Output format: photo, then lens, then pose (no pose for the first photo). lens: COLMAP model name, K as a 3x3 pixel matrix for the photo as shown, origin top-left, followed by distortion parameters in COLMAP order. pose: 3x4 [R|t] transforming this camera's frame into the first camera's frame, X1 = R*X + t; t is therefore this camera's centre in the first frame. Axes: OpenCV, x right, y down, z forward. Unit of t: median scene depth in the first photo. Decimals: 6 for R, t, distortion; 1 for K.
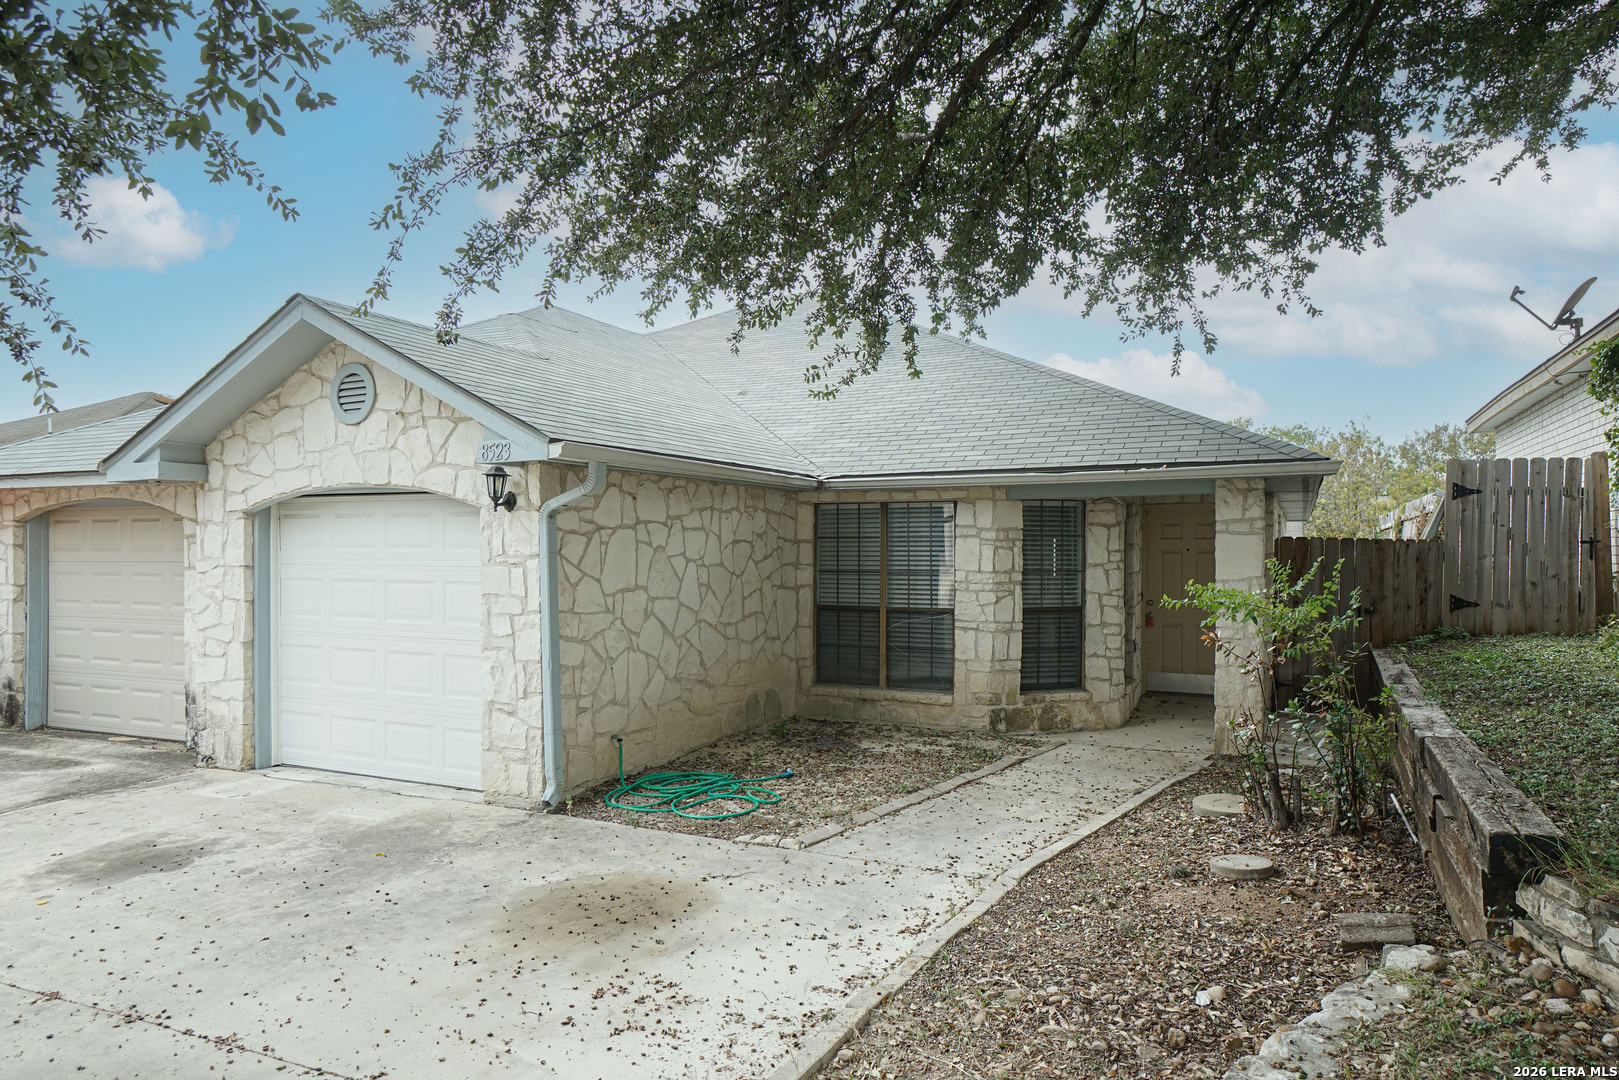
lens RADIAL K [[1027.2, 0, 809.3], [0, 1027.2, 573.0], [0, 0, 1]] dist [0.004283, 0.014662]
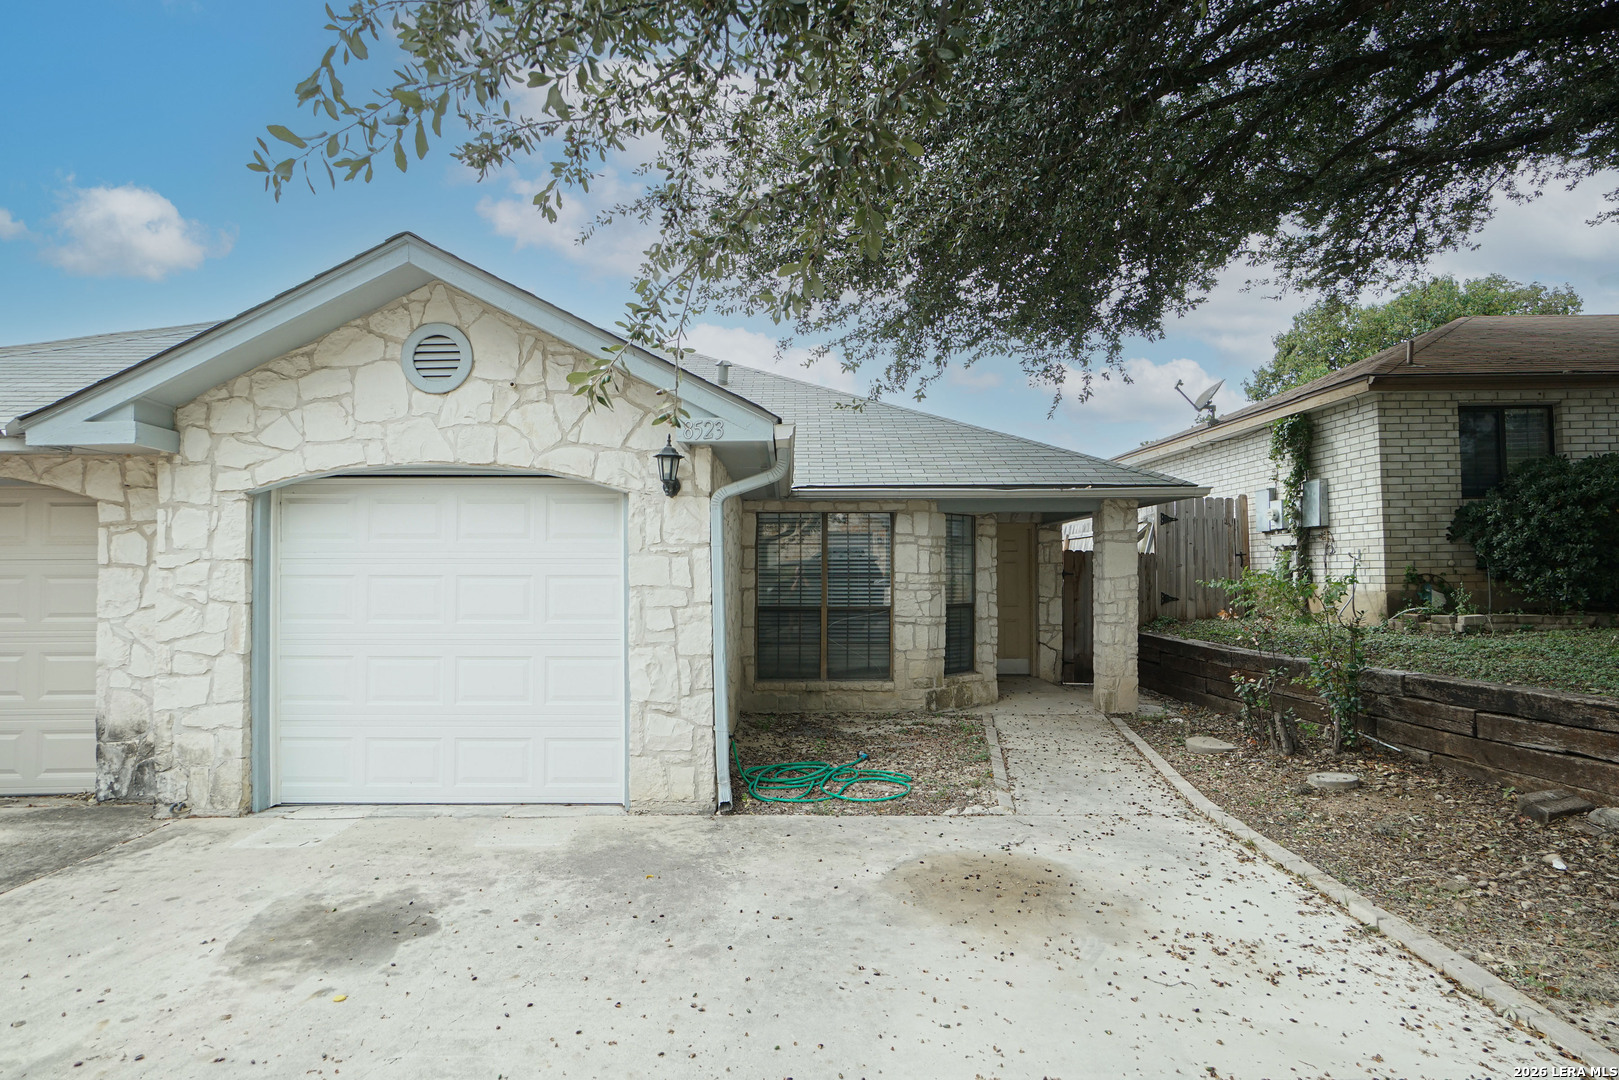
lens RADIAL K [[878.7, 0, 809.4], [0, 878.7, 573.3], [0, 0, 1]] dist [-0.013370, 0.002167]
pose [[0.897060, -0.000118, 0.441908, -0.459416], [0.013494, 0.999541, -0.027125, 0.028516], [-0.441702, 0.030296, 0.896650, 0.195981]]
